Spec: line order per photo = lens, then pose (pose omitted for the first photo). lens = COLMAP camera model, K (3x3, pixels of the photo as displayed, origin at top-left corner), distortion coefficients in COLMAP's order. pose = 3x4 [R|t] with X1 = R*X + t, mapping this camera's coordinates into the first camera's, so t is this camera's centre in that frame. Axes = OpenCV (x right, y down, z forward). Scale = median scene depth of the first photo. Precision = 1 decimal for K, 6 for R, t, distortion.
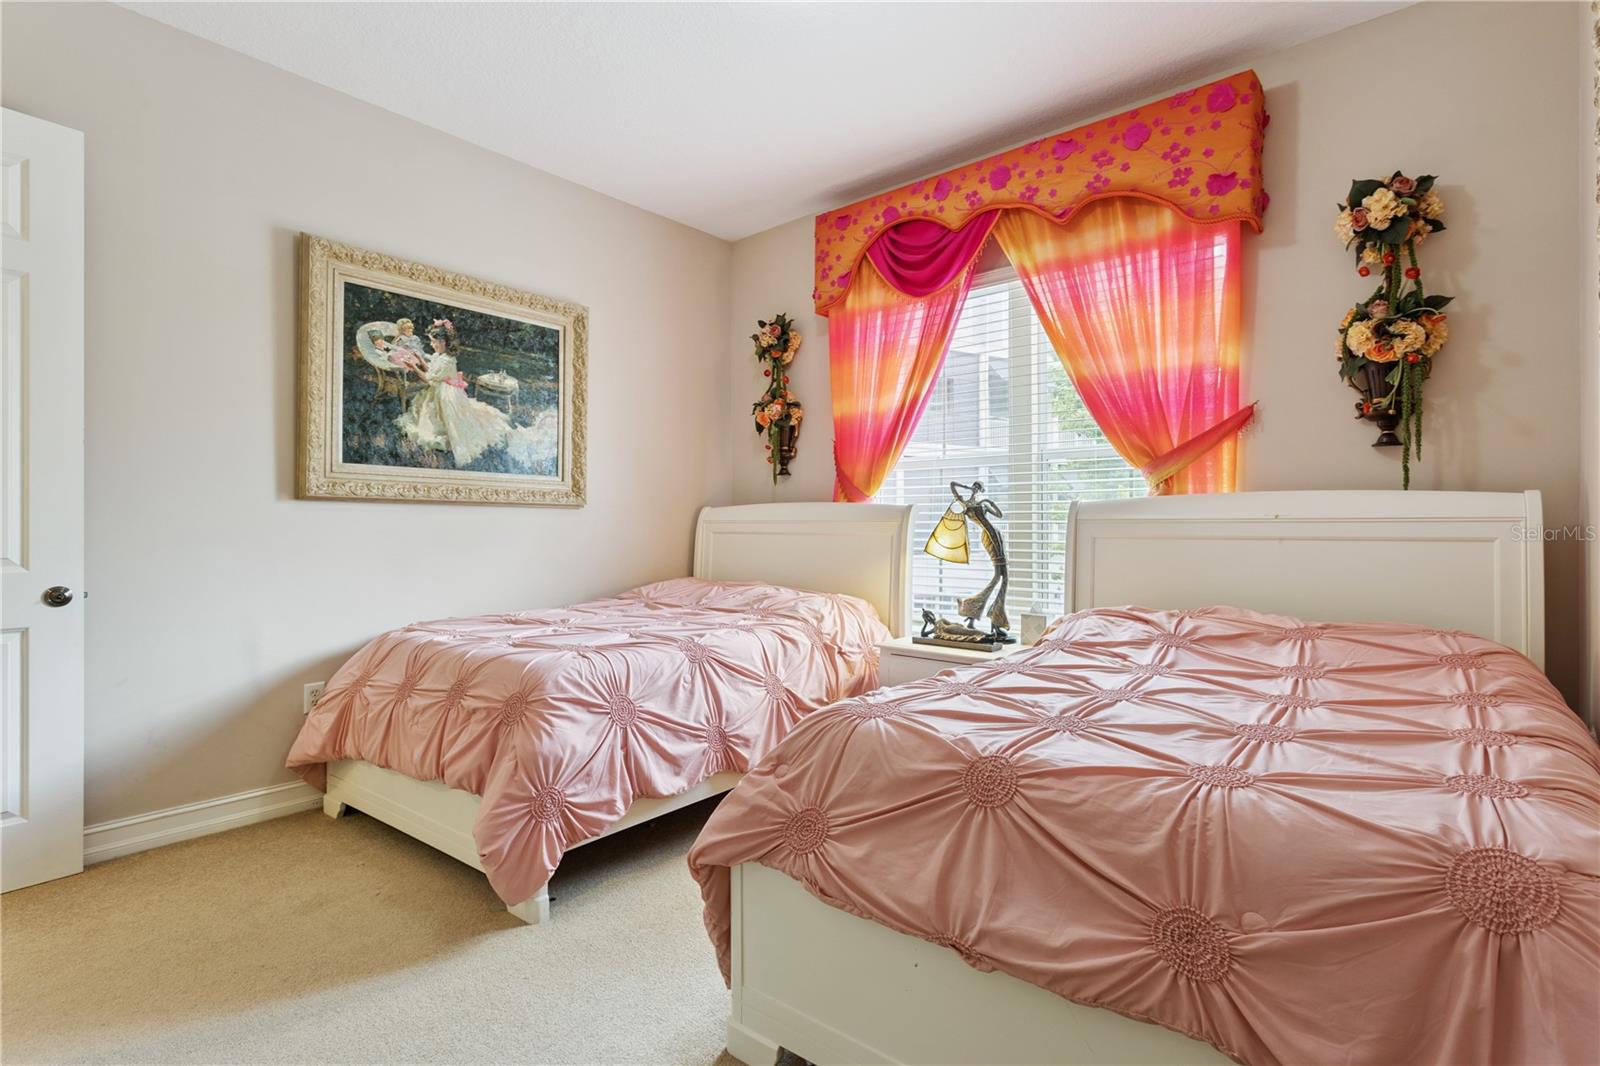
lens RADIAL K [[768.1, 0, 802.5], [0, 768.1, 524.8], [0, 0, 1]] dist [0.001109, 0.000358]
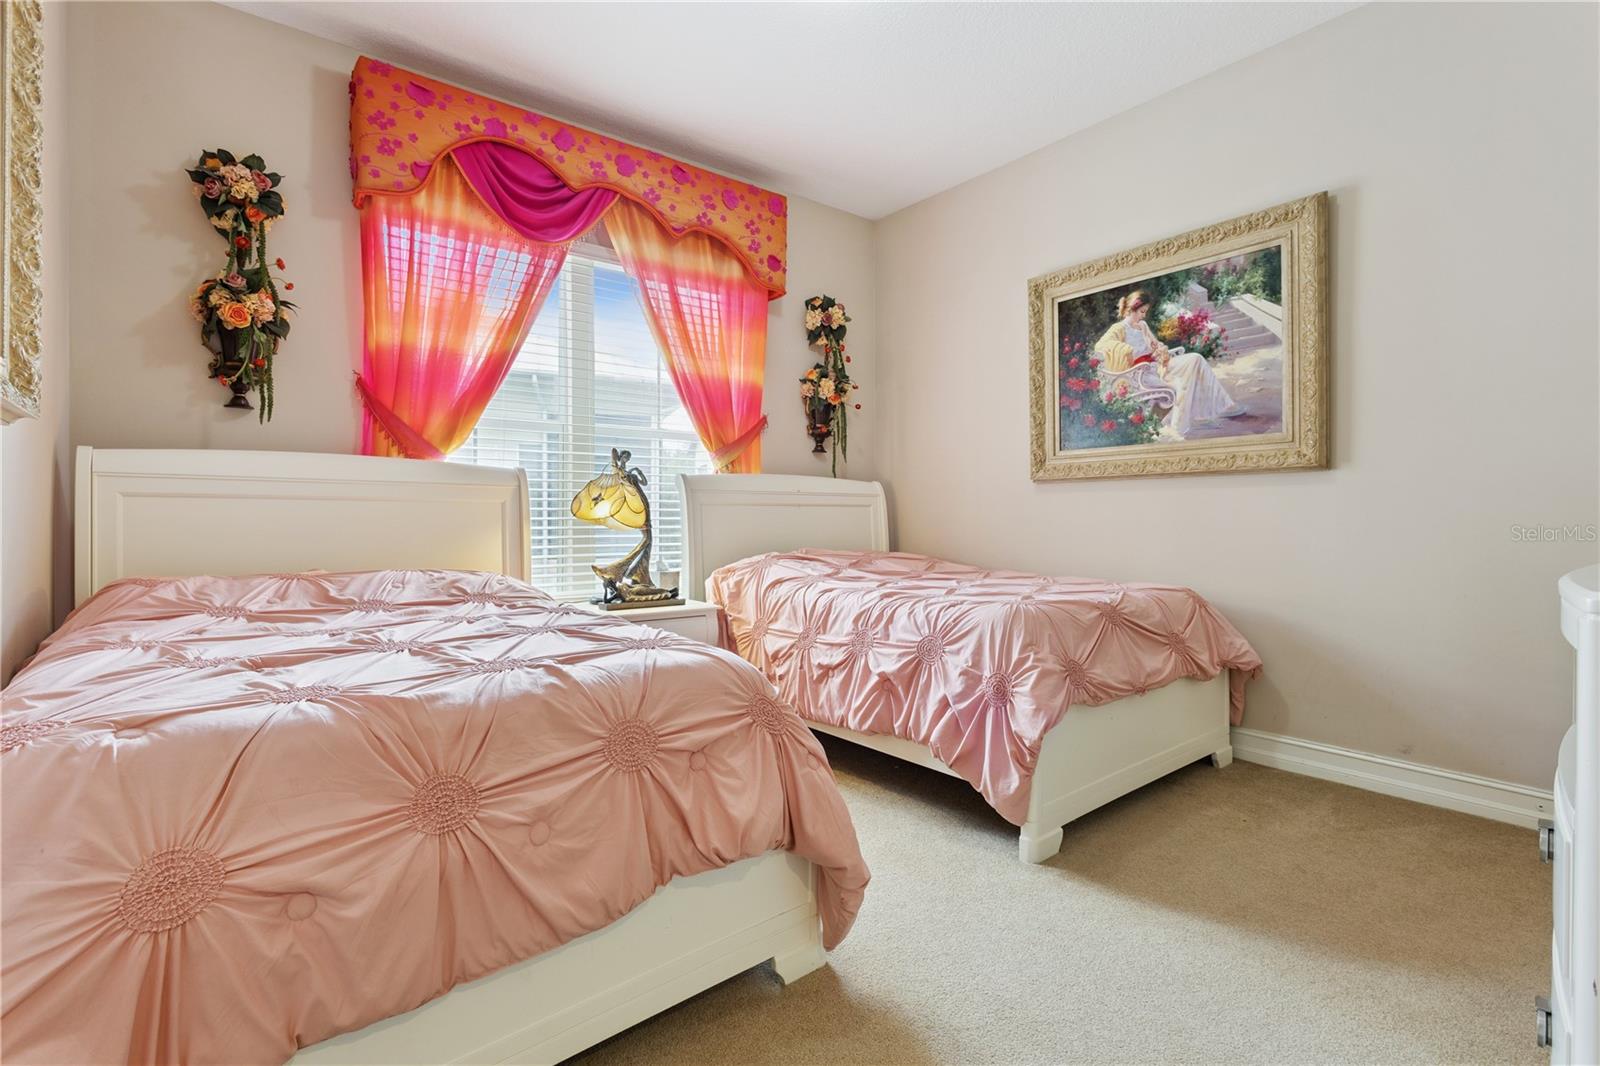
lens RADIAL K [[768.1, 0, 802.5], [0, 768.1, 524.8], [0, 0, 1]] dist [0.001109, 0.000358]
pose [[0.197682, -0.021586, 0.980028, -0.744357], [-0.017690, 0.999516, 0.025583, 0.013876], [-0.980107, -0.022394, 0.197205, 0.537236]]
